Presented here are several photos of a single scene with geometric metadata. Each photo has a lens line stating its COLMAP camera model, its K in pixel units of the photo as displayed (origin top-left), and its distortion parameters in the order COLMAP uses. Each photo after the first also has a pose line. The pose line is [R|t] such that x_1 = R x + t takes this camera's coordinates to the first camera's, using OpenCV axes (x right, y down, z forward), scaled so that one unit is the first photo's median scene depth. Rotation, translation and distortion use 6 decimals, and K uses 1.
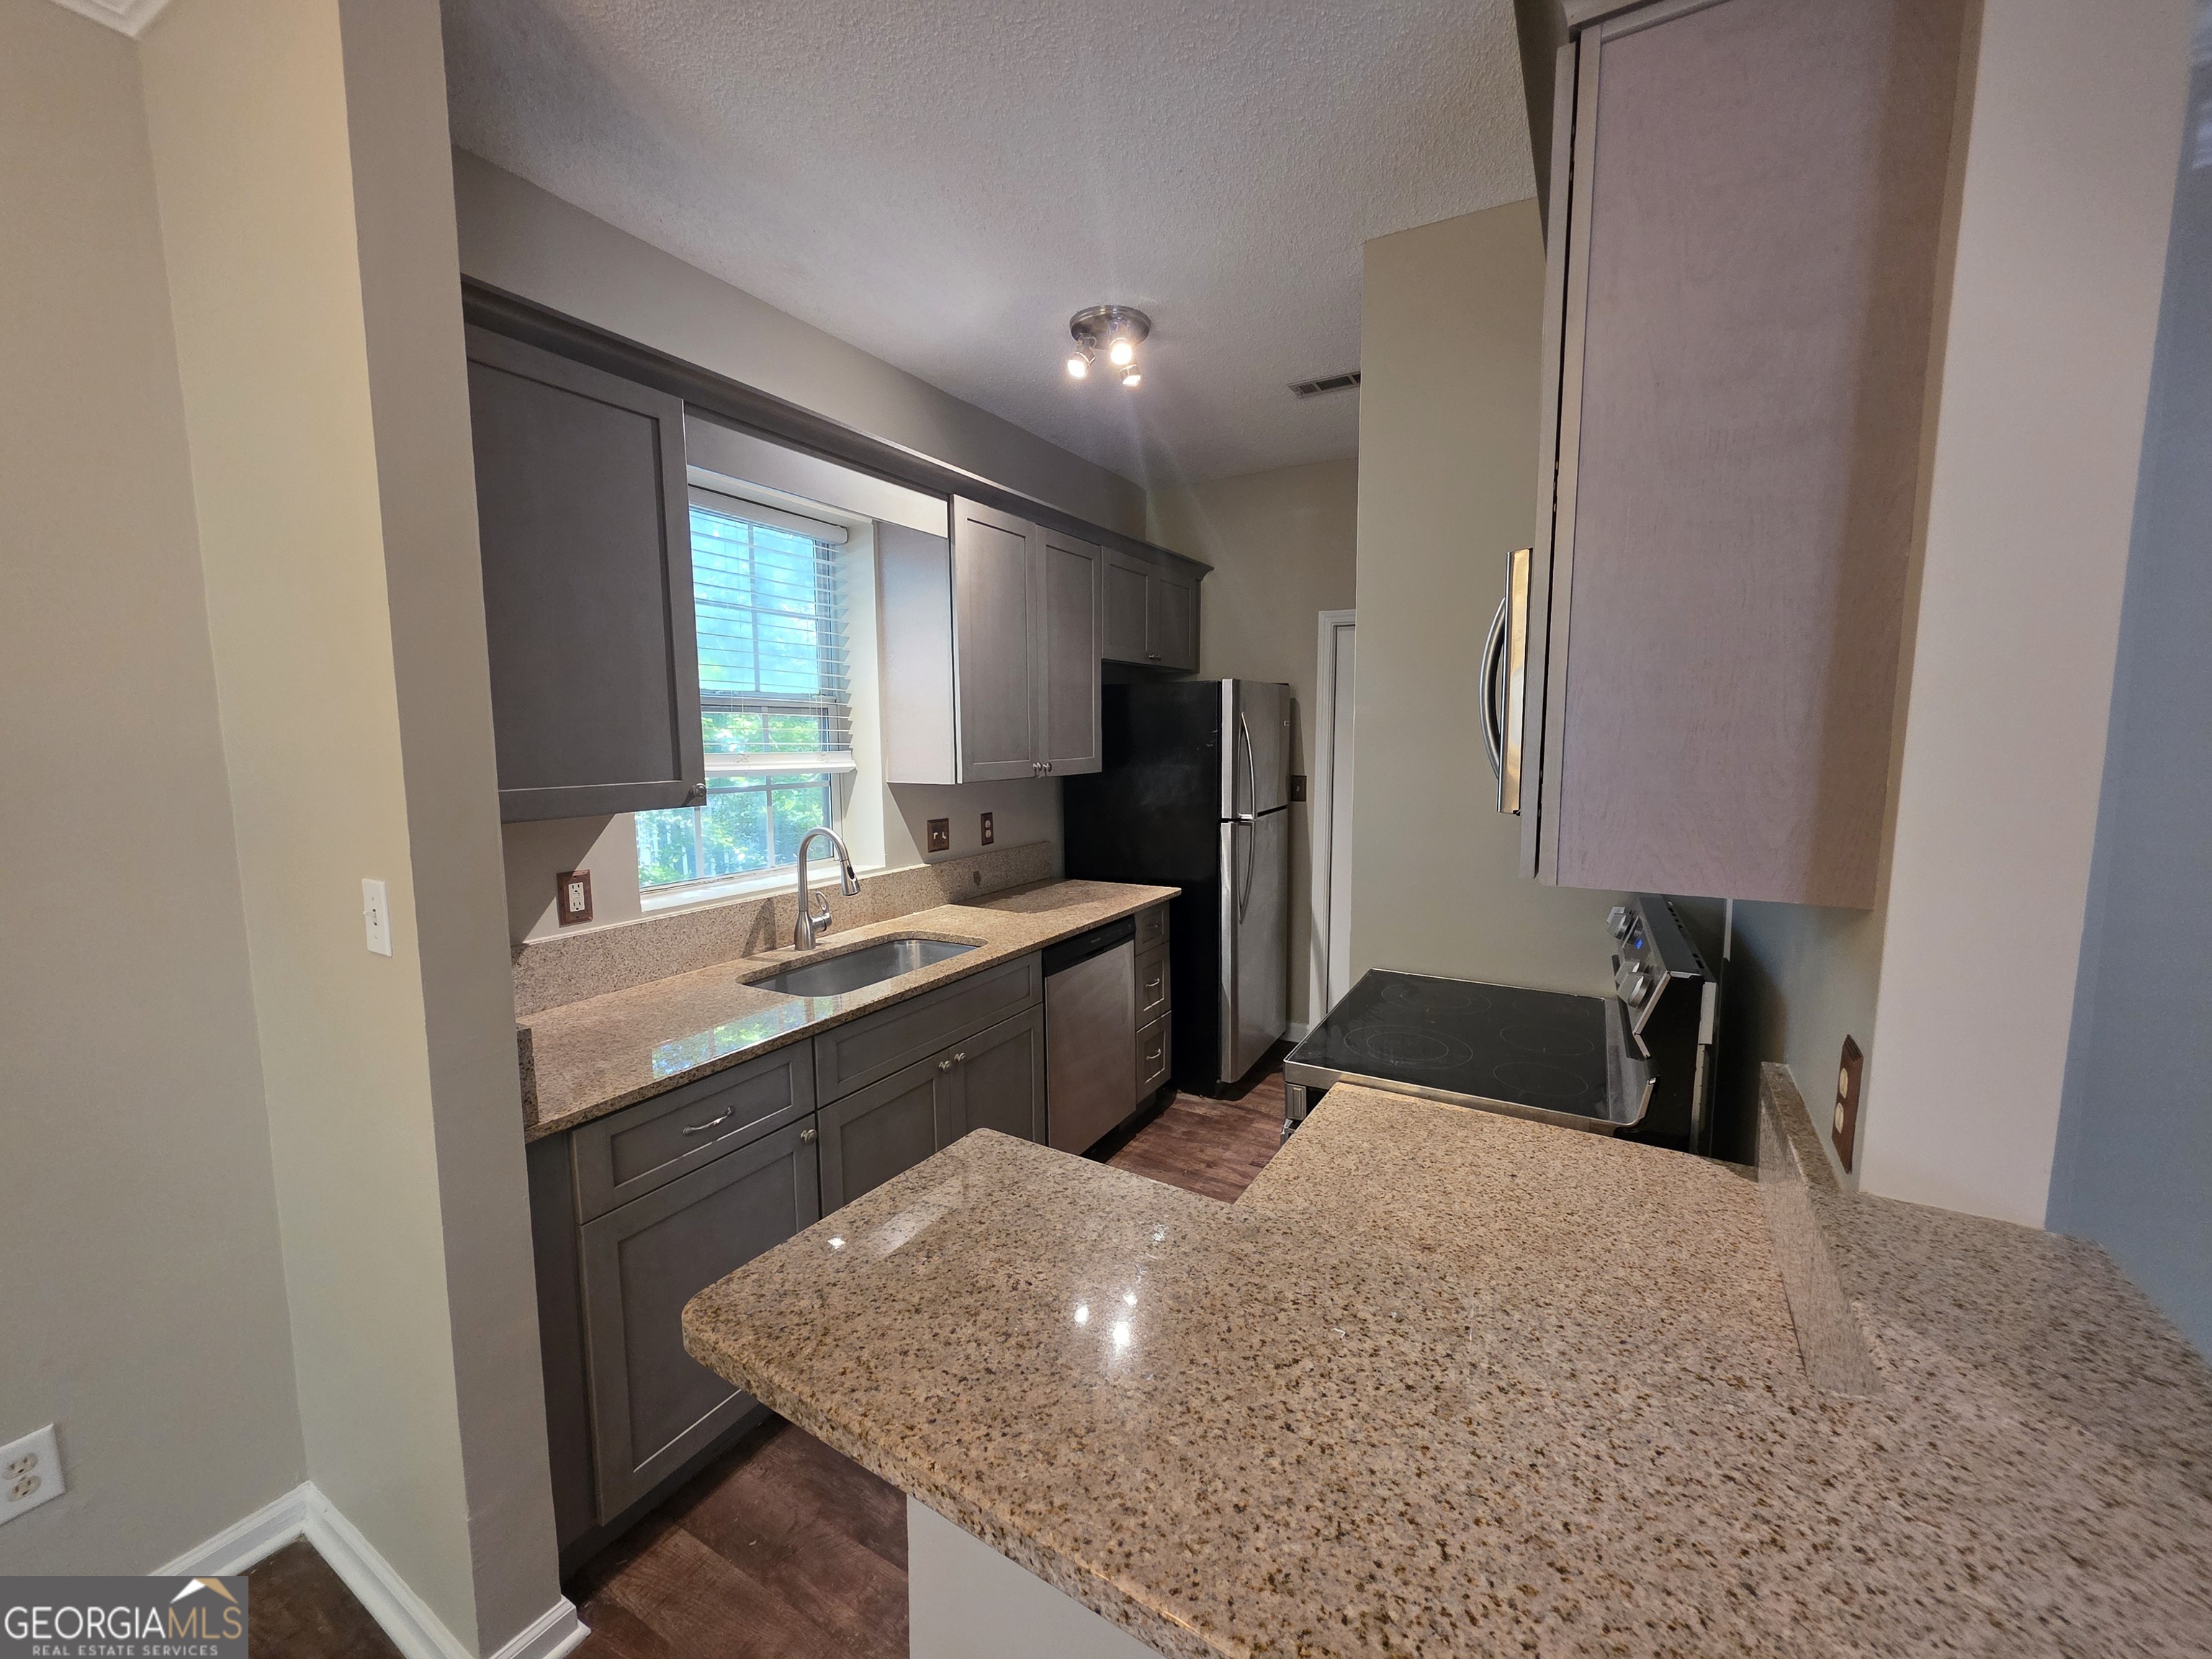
lens RADIAL K [[879.5, 0, 1113.2], [0, 879.5, 822.2], [0, 0, 1]] dist [0.000177, 0.000132]
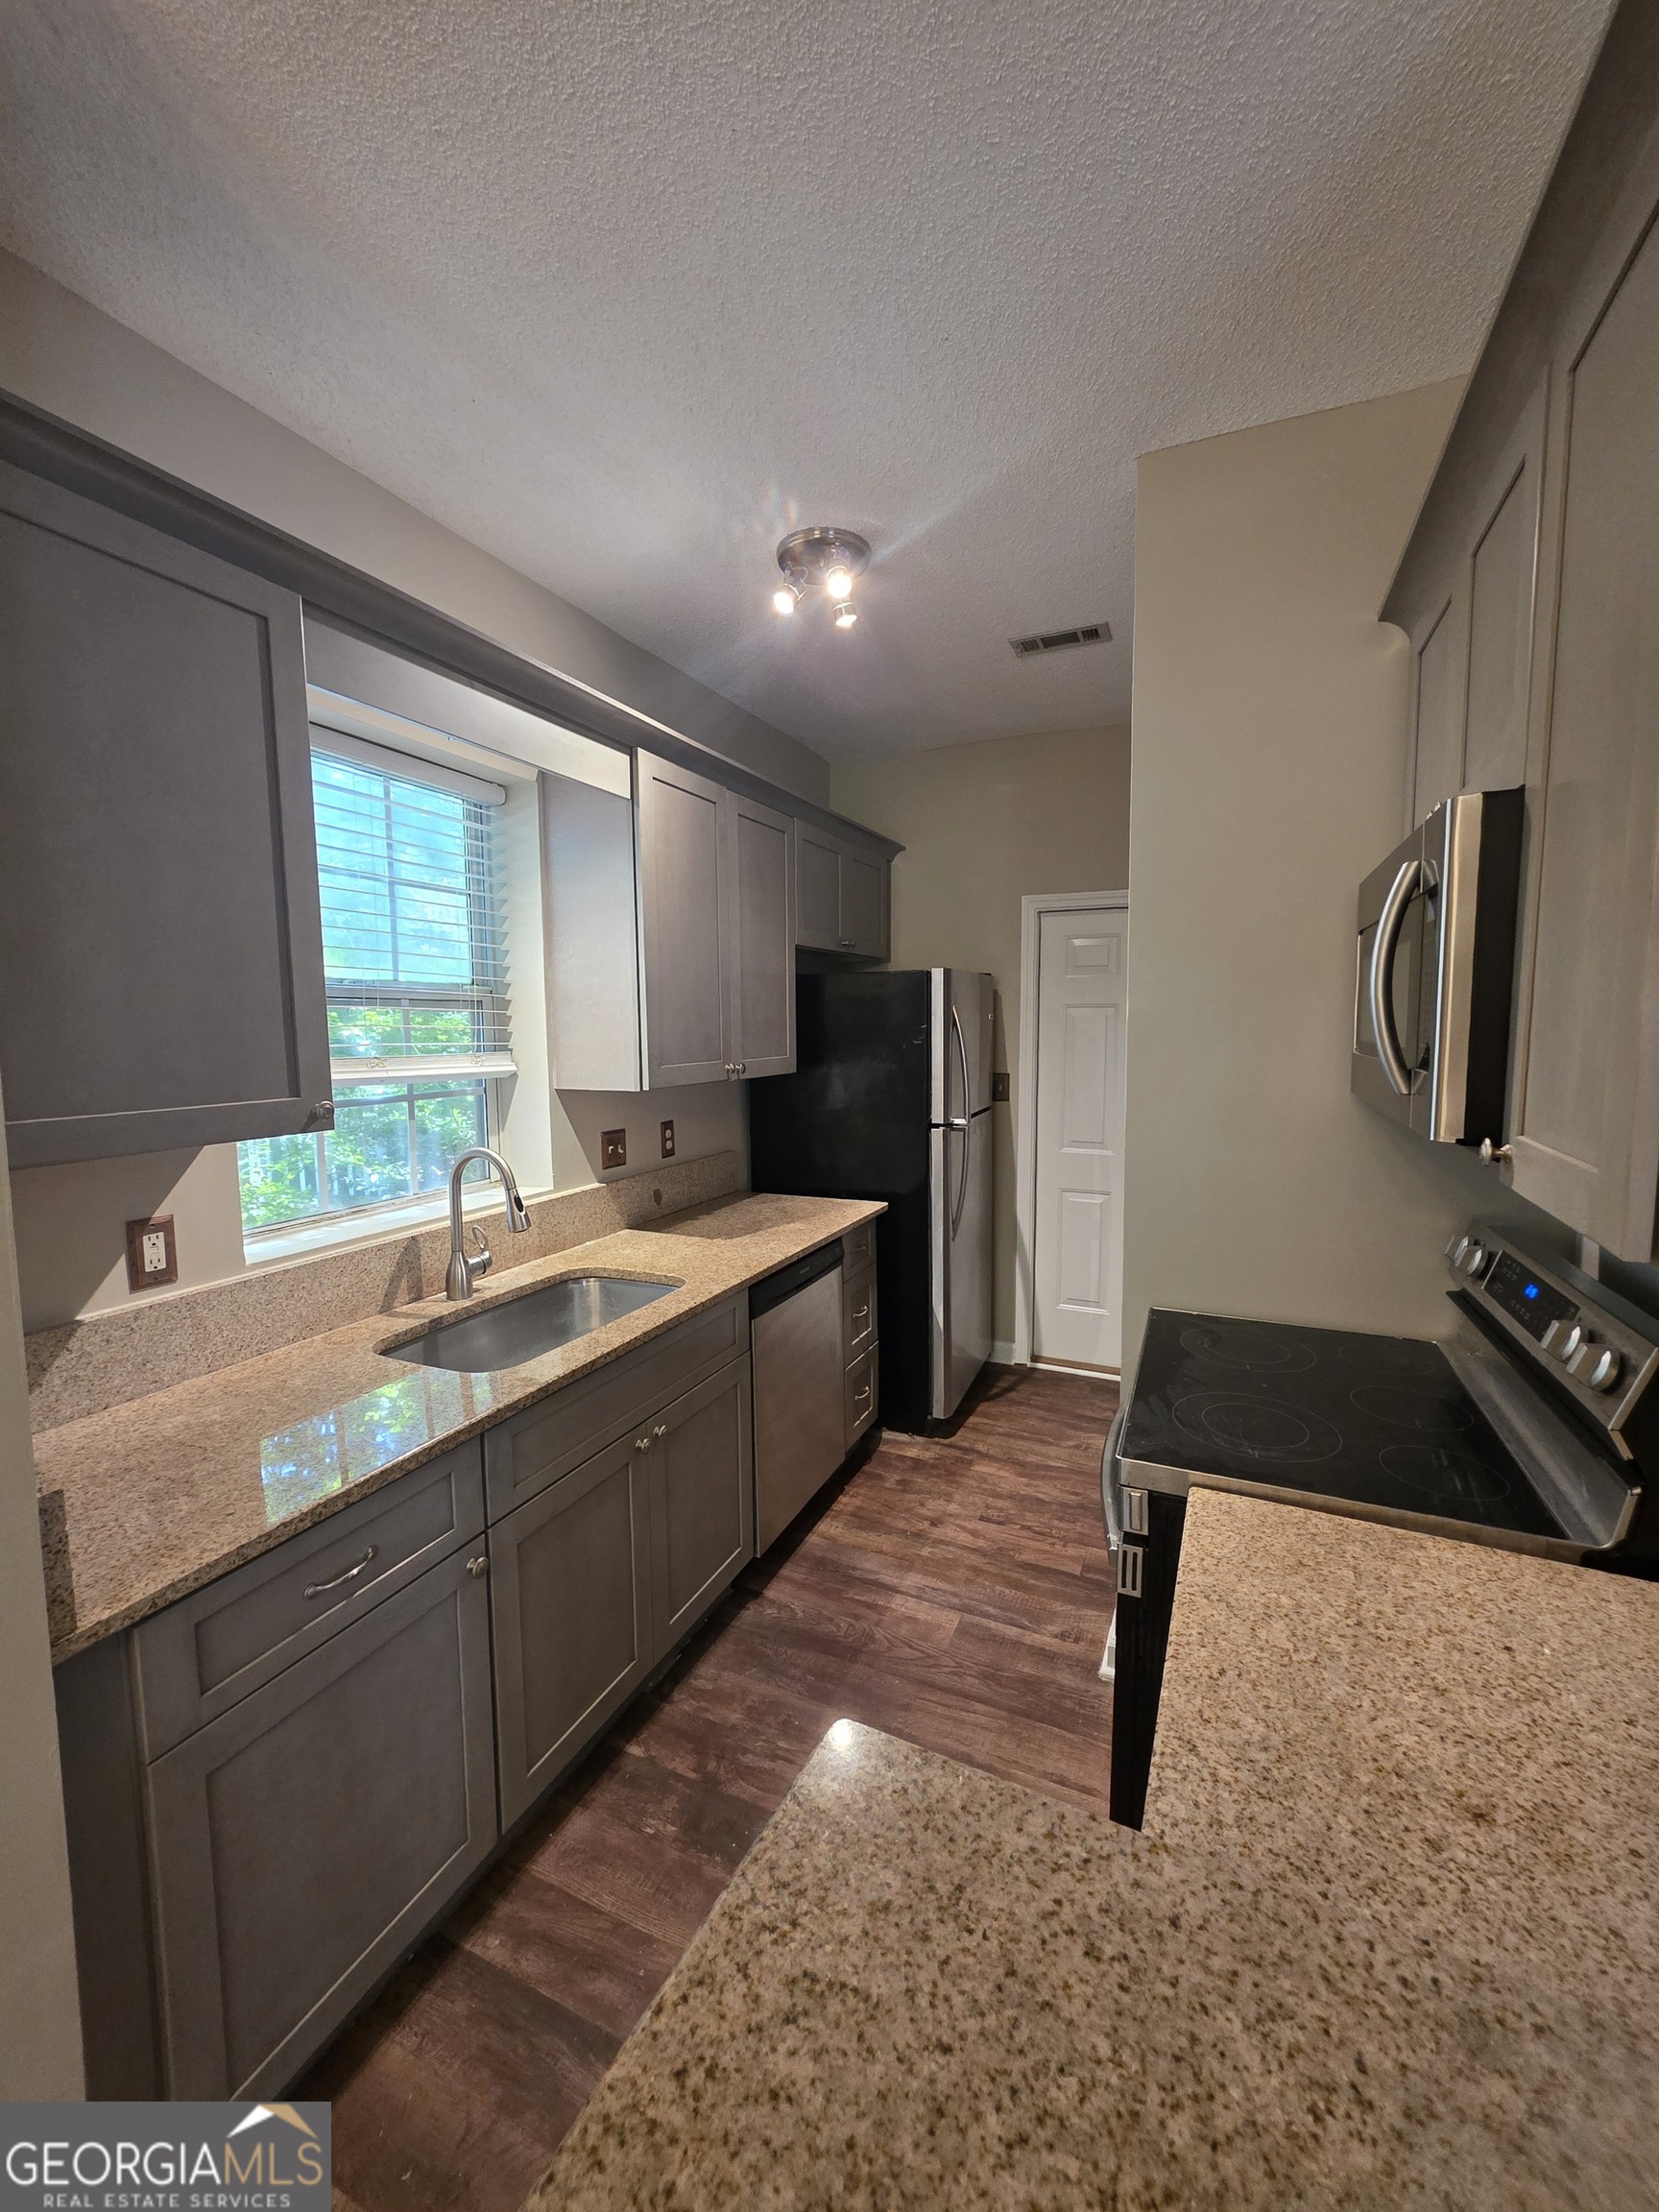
lens RADIAL K [[879.5, 0, 828.0], [0, 879.5, 1098.7], [0, 0, 1]] dist [0.000177, 0.000132]
pose [[0.996213, -0.009643, 0.086409, -0.087109], [0.011008, 0.999822, -0.015337, -0.024910], [-0.086246, 0.016230, 0.996142, 0.173875]]
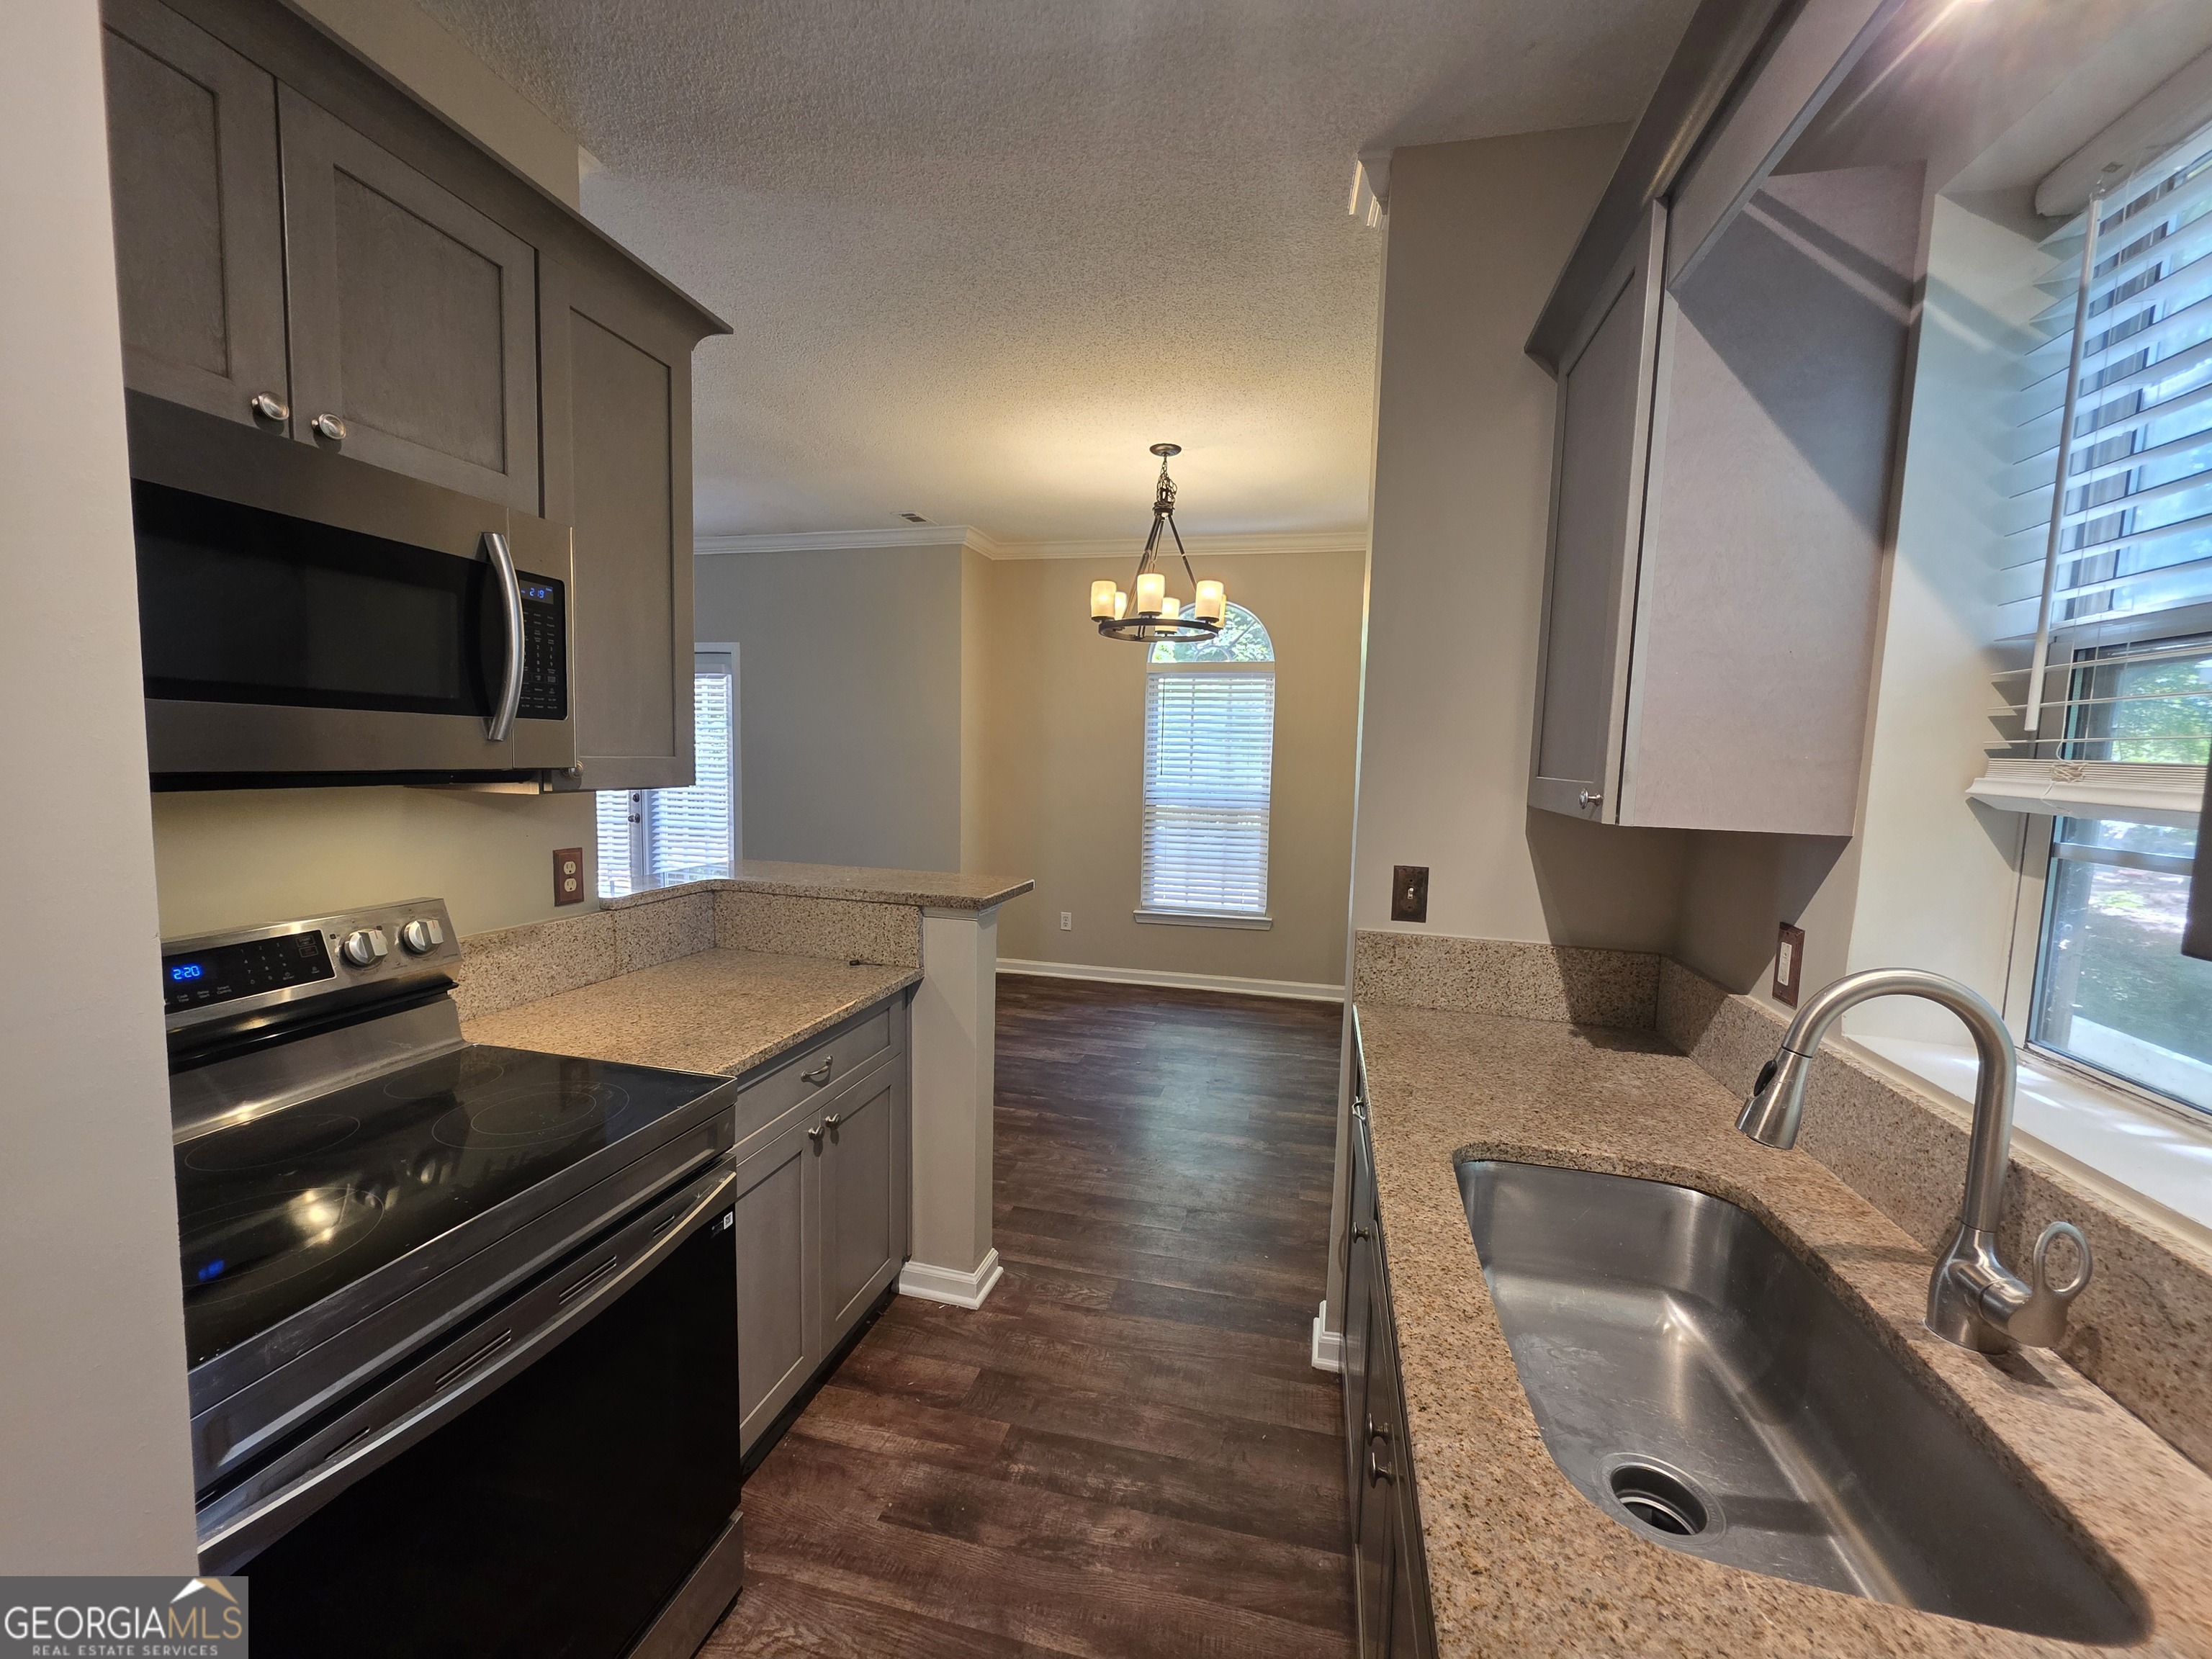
lens RADIAL K [[879.5, 0, 1094.4], [0, 879.5, 821.7], [0, 0, 1]] dist [0.000177, 0.000132]
pose [[-0.962577, 0.000739, -0.271007, 0.073833], [-0.052136, 0.980812, 0.187854, -0.106672], [0.265946, 0.194953, -0.944069, 1.309233]]
